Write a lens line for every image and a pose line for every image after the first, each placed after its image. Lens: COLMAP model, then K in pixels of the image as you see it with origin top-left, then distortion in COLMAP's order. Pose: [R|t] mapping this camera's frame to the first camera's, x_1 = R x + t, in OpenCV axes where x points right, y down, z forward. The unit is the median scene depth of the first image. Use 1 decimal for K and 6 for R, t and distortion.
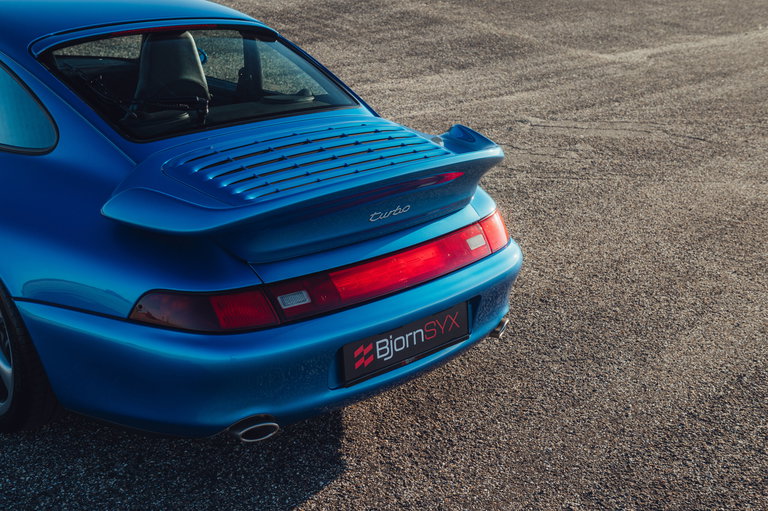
lens RADIAL K [[1065.9, 0, 387.0], [0, 1065.9, 255.7], [0, 0, 1]] dist [0.025233, 0.000000]
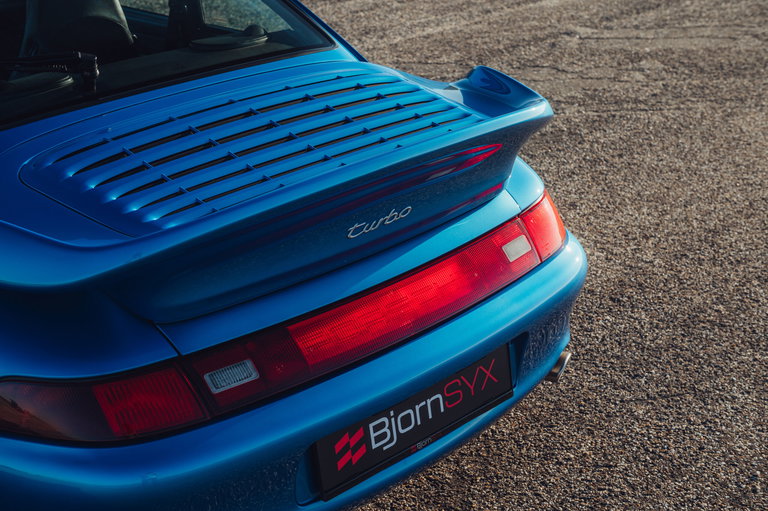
lens RADIAL K [[1193.5, 0, 380.9], [0, 1193.5, 256.9], [0, 0, 1]] dist [0.040876, 0.000000]
pose [[0.998110, -0.052073, -0.032642, 0.024893], [0.054053, 0.996547, 0.063023, -0.062616], [0.029248, -0.064668, 0.997478, 0.276436]]
